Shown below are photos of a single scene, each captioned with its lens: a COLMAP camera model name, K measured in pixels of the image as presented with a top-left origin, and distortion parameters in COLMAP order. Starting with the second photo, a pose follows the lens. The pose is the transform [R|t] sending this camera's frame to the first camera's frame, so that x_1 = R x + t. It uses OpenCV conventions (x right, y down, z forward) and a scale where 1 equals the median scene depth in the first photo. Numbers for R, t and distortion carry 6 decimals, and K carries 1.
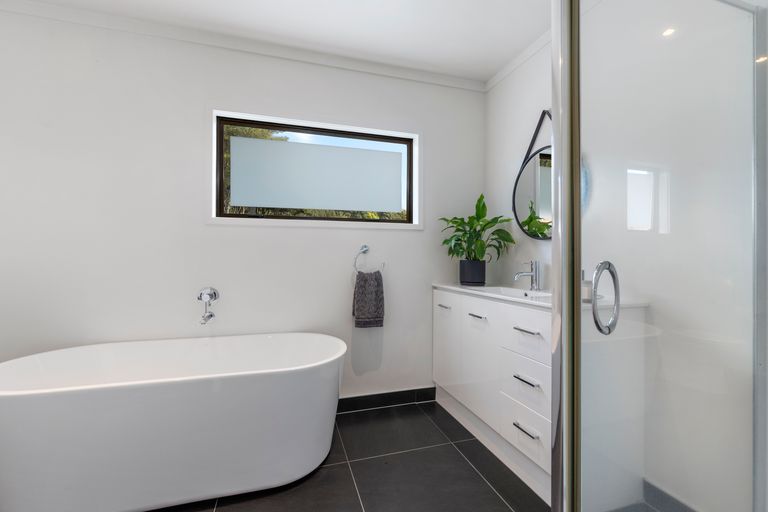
lens RADIAL K [[334.8, 0, 384.5], [0, 334.8, 259.3], [0, 0, 1]] dist [0.004348, -0.000102]
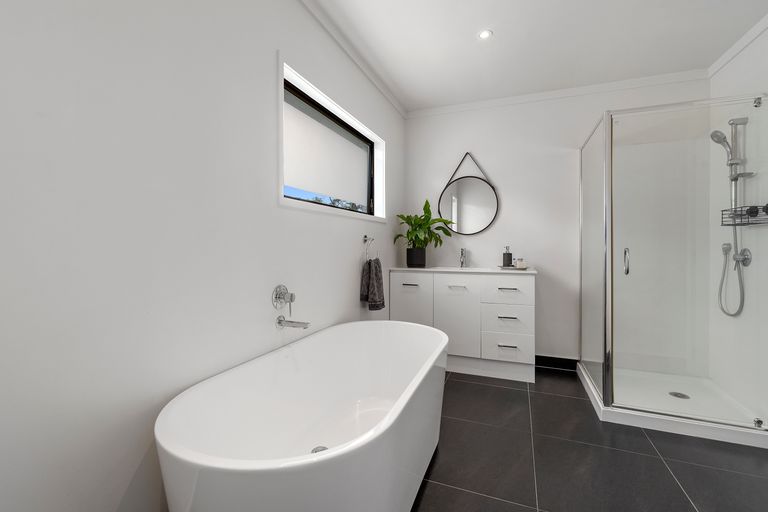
lens RADIAL K [[334.8, 0, 383.4], [0, 334.8, 251.8], [0, 0, 1]] dist [0.004348, -0.000102]
pose [[0.622448, -0.006019, 0.782638, -0.839145], [-0.008617, 0.999857, 0.014543, -0.003188], [-0.782614, -0.015796, 0.622307, 0.276245]]
